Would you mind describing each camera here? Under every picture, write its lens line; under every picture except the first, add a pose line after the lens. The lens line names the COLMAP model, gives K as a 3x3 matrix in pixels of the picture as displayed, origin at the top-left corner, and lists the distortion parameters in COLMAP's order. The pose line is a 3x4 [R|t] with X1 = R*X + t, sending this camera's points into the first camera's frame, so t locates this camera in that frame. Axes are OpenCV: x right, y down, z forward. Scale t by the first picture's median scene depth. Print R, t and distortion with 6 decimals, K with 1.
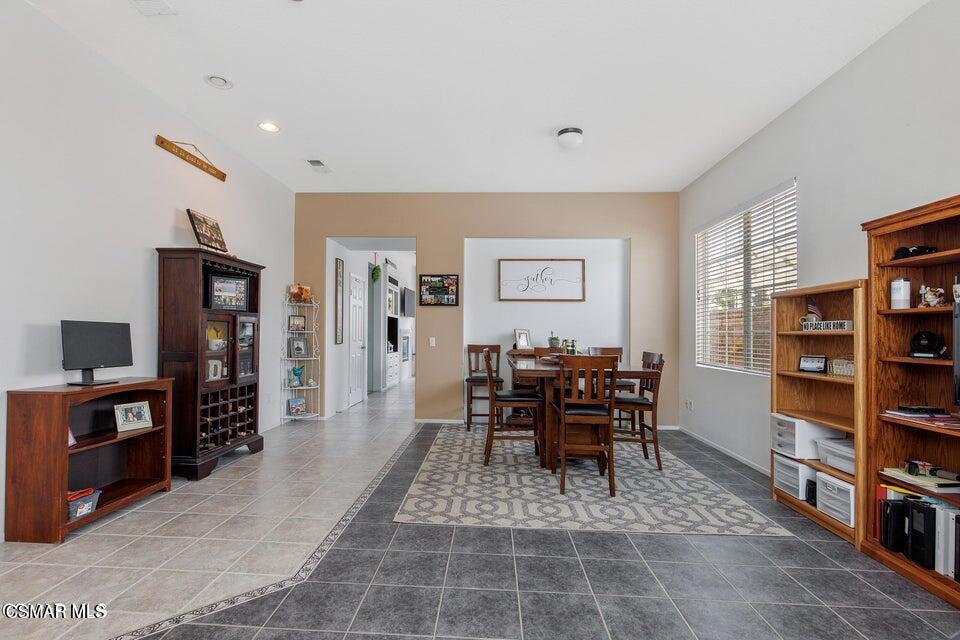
lens RADIAL K [[447.3, 0, 476.6], [0, 447.3, 329.8], [0, 0, 1]] dist [-0.002036, 0.000194]
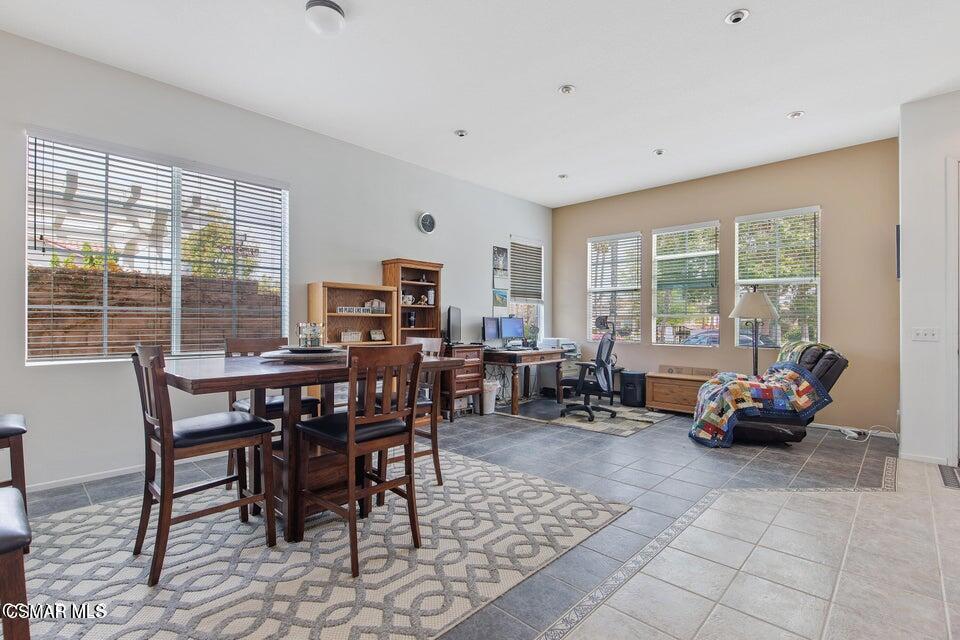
lens RADIAL K [[444.6, 0, 471.1], [0, 444.6, 323.0], [0, 0, 1]] dist [-0.004182, -0.000995]
pose [[-0.732897, -0.022538, 0.679967, -0.493289], [-0.025814, 0.999653, 0.005311, 0.015126], [-0.679850, -0.013660, -0.733224, 1.655407]]
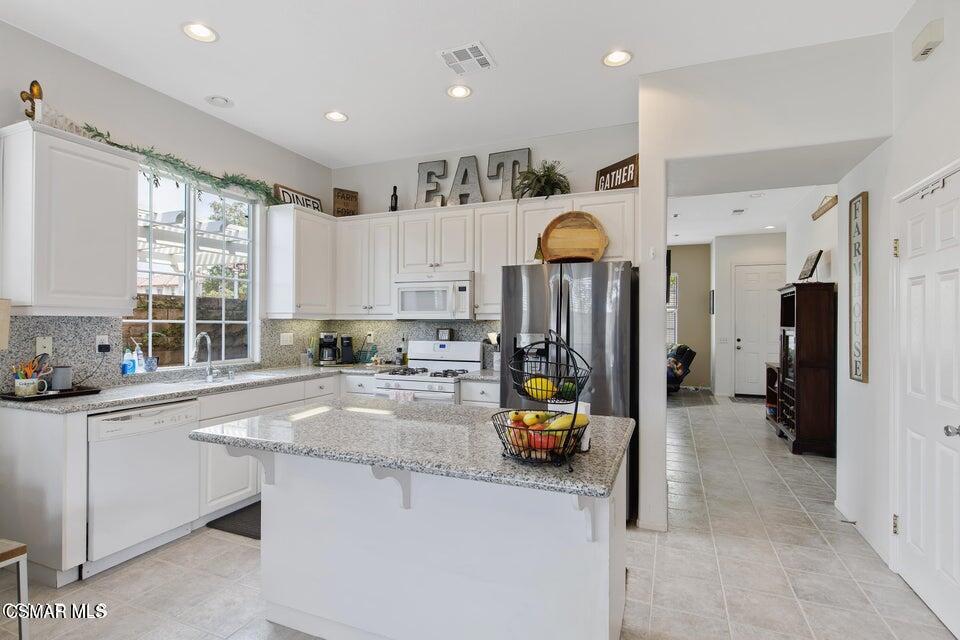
lens RADIAL K [[469.9, 0, 478.9], [0, 469.9, 321.4], [0, 0, 1]] dist [-0.011862, 0.000475]
pose [[-0.934488, -0.016402, 0.355617, -0.287271], [-0.020561, 0.999757, -0.007918, -0.021857], [-0.355401, -0.014711, -0.934598, 2.700032]]
